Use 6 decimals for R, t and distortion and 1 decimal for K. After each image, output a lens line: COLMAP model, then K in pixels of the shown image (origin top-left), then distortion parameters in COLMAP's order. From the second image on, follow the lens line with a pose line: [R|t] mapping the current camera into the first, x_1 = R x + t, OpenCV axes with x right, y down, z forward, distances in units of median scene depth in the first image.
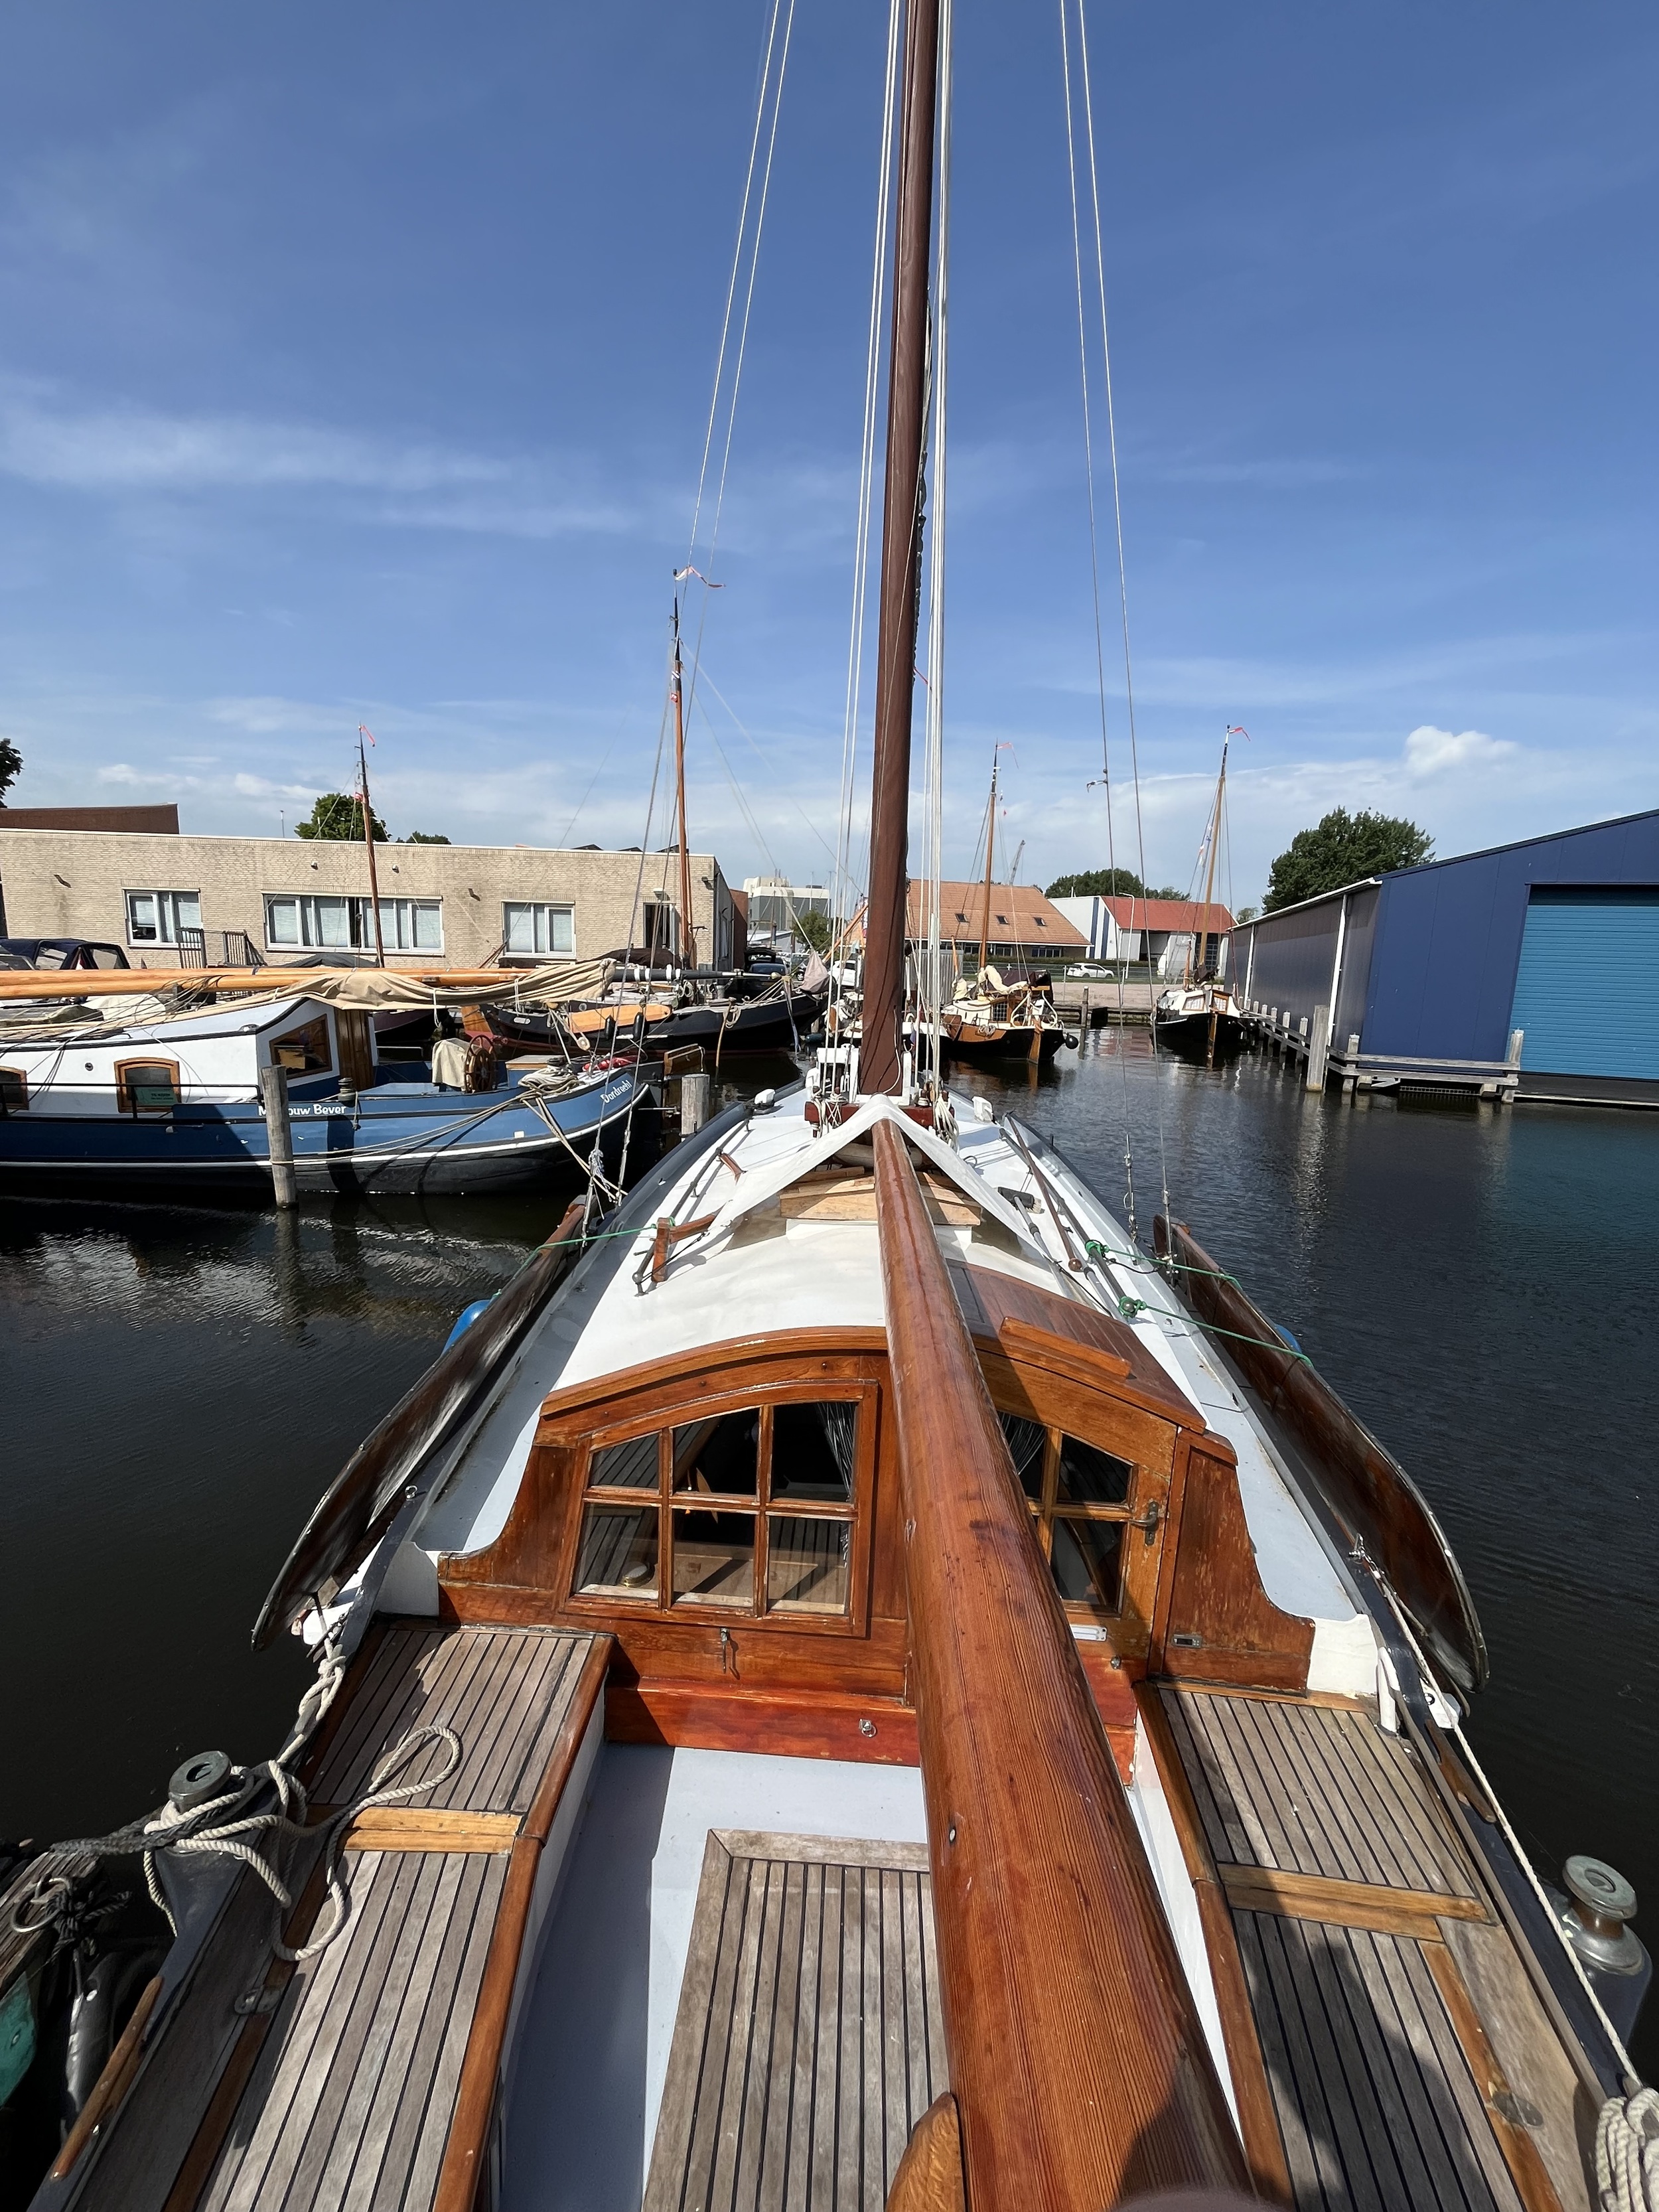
lens RADIAL K [[893.5, 0, 821.3], [0, 893.5, 1106.8], [0, 0, 1]] dist [-0.001619, -0.000424]
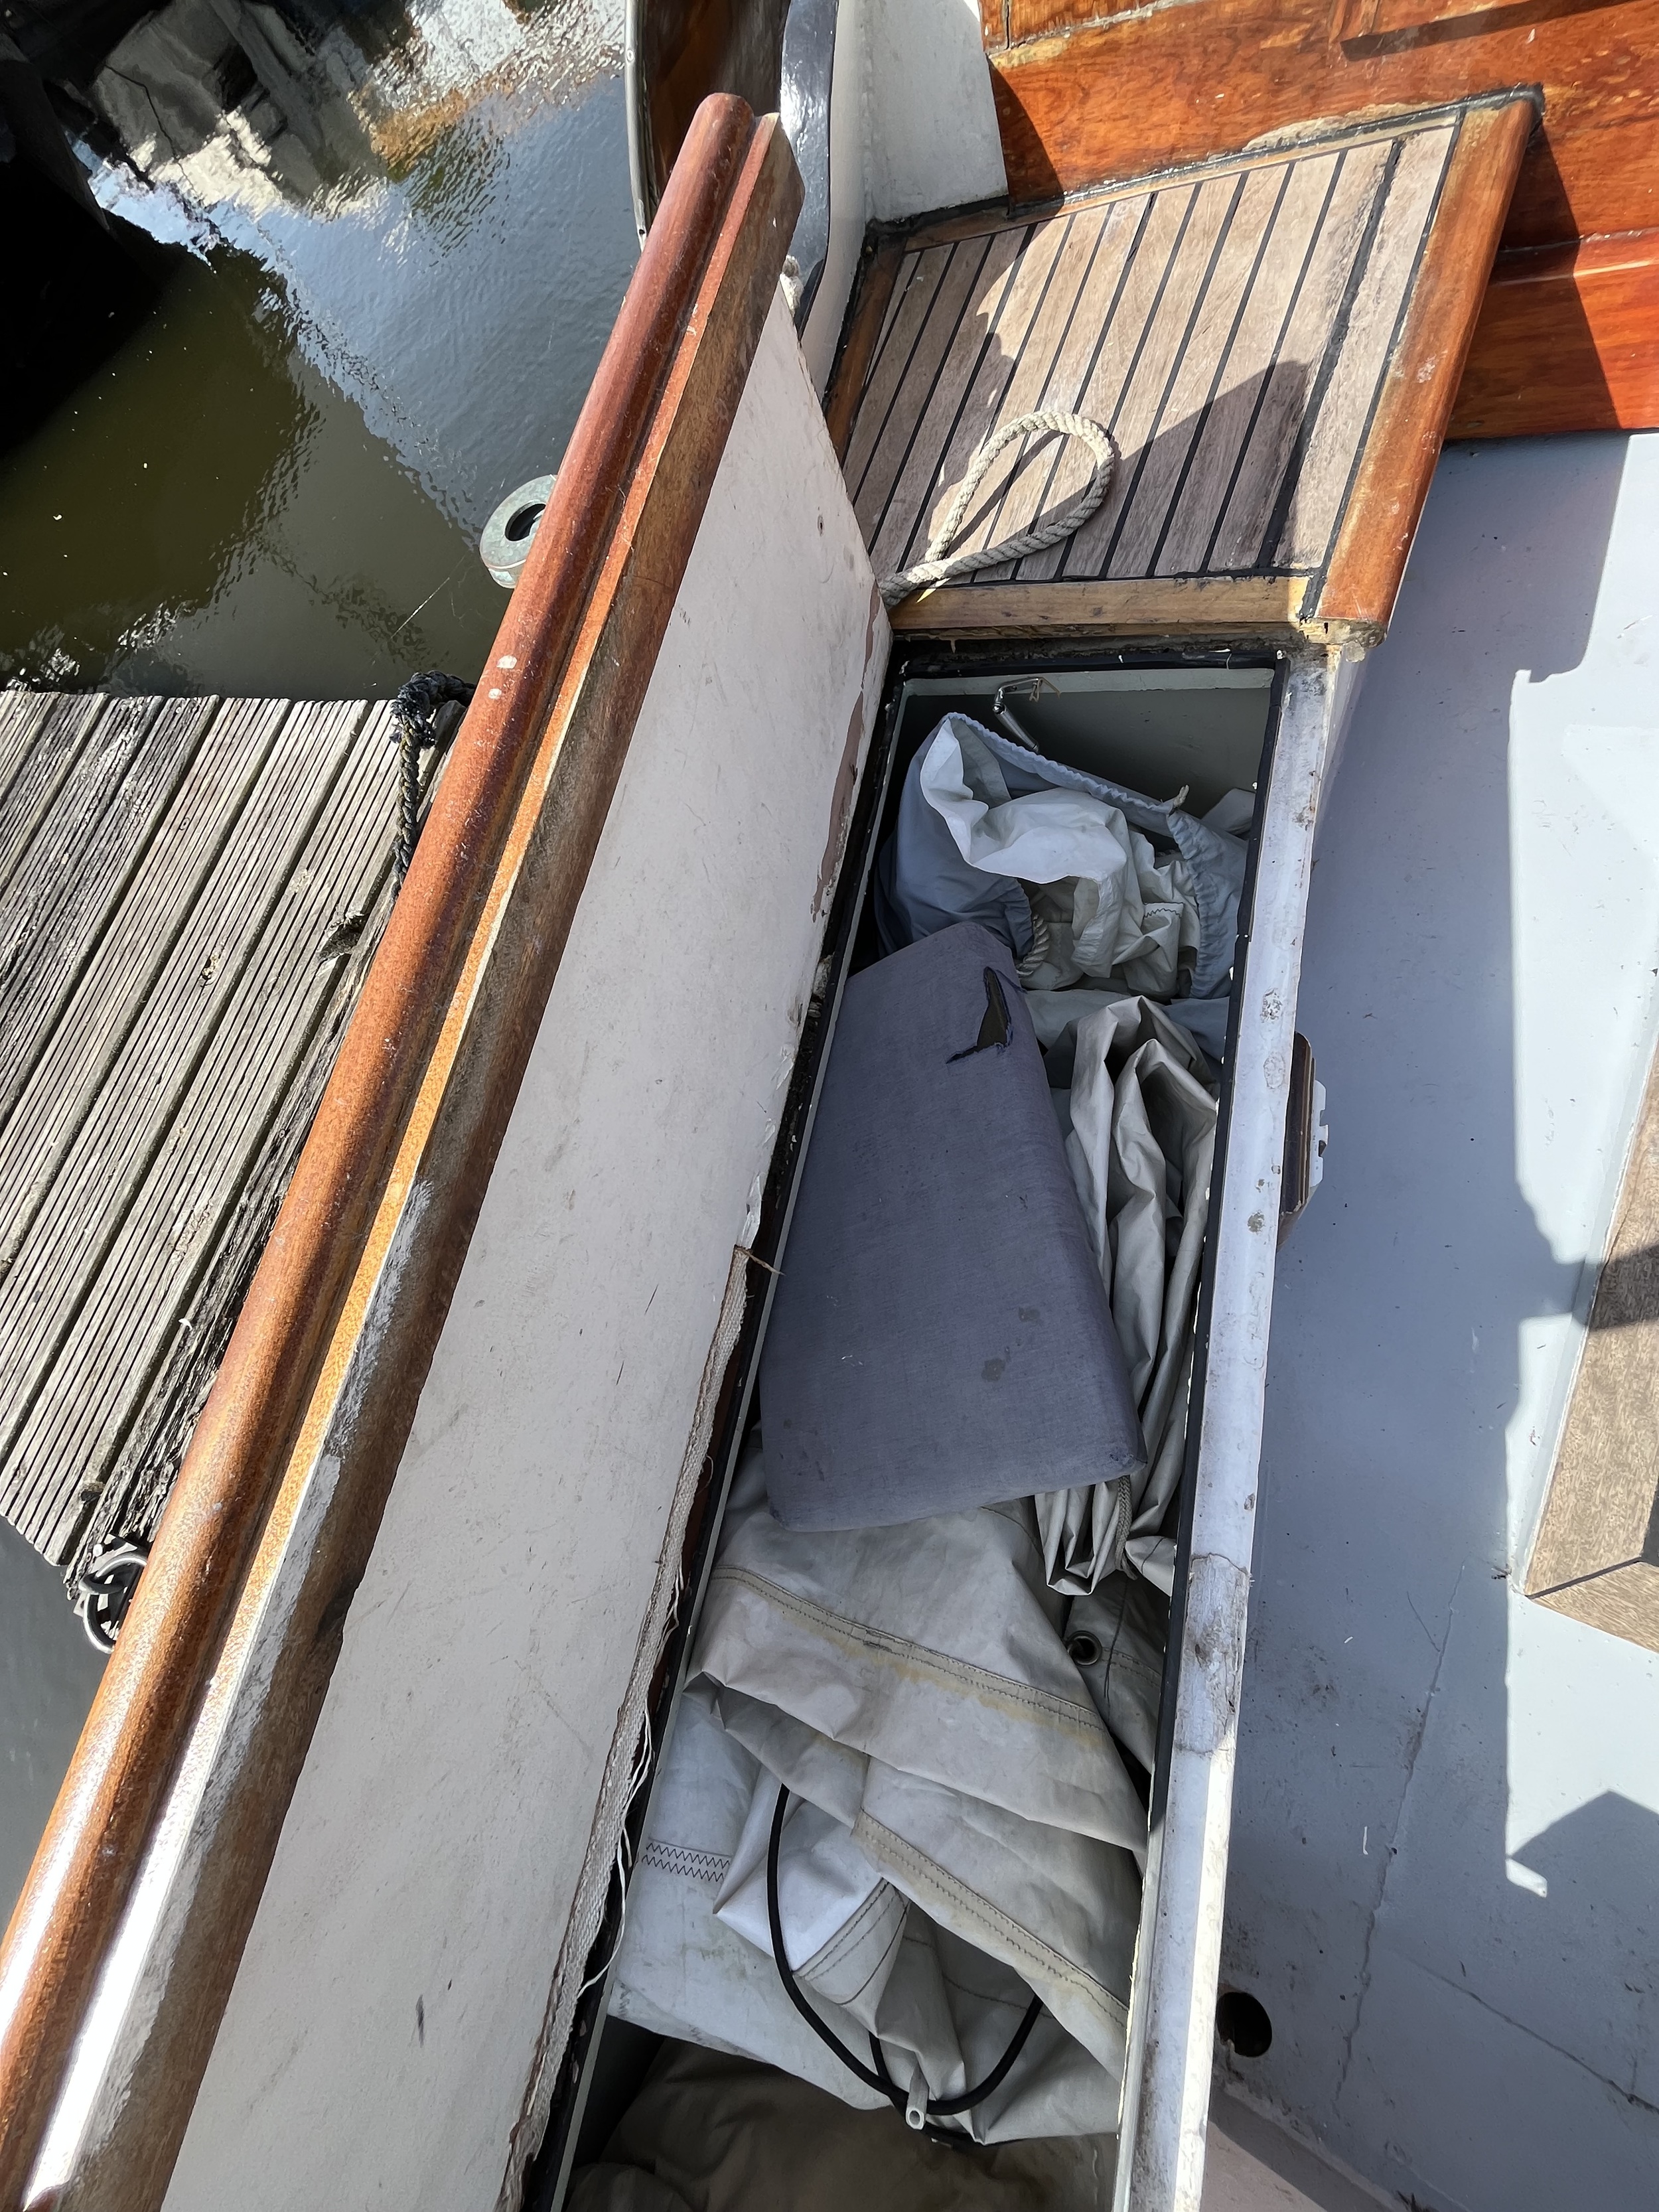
lens RADIAL K [[893.5, 0, 821.3], [0, 893.5, 1106.8], [0, 0, 1]] dist [-0.001619, -0.000424]
pose [[0.854553, 0.193660, -0.481908, -0.144712], [0.352590, 0.464965, 0.812089, 0.262280], [0.381339, -0.863889, 0.329054, 0.304558]]
